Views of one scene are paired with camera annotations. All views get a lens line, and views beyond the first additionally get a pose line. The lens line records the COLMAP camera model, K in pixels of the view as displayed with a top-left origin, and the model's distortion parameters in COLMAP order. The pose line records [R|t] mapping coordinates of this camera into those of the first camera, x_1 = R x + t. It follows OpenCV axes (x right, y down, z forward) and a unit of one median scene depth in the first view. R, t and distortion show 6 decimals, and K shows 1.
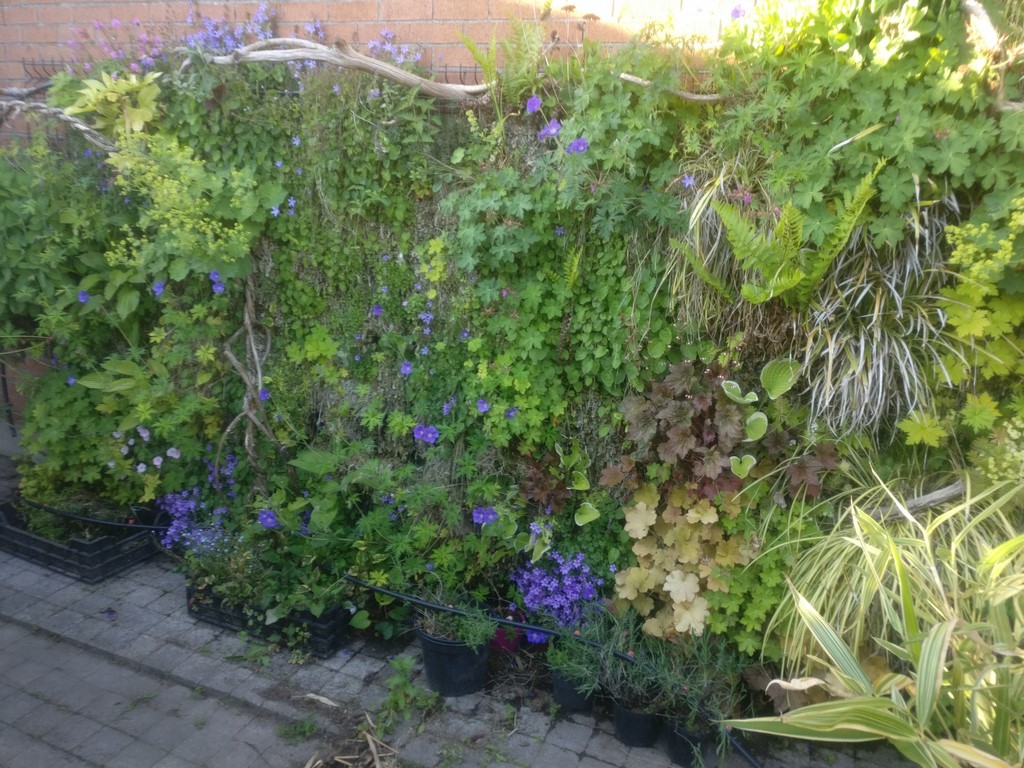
lens RADIAL K [[825.5, 0, 505.4], [0, 825.5, 359.2], [0, 0, 1]] dist [-0.008543, 0.075948]
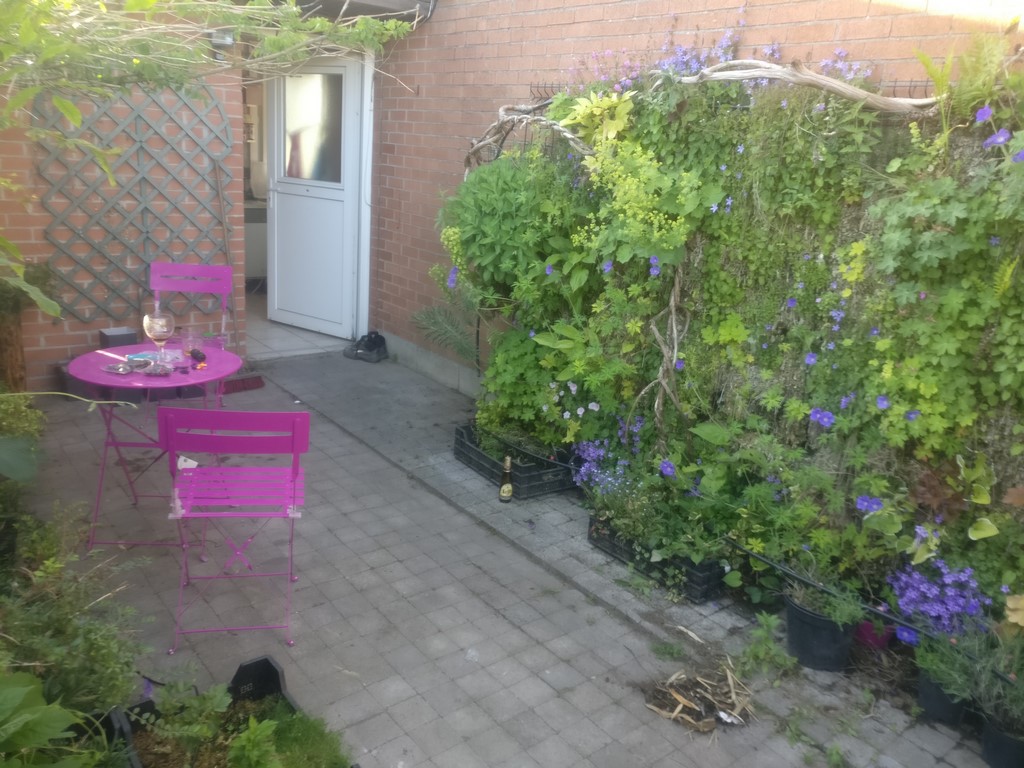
lens RADIAL K [[825.5, 0, 505.4], [0, 825.5, 359.2], [0, 0, 1]] dist [-0.008543, 0.075948]
pose [[0.884374, 0.138112, -0.445878, 0.008941], [-0.146948, 0.989032, 0.014892, 0.053594], [0.443045, 0.052351, 0.894970, -0.150242]]
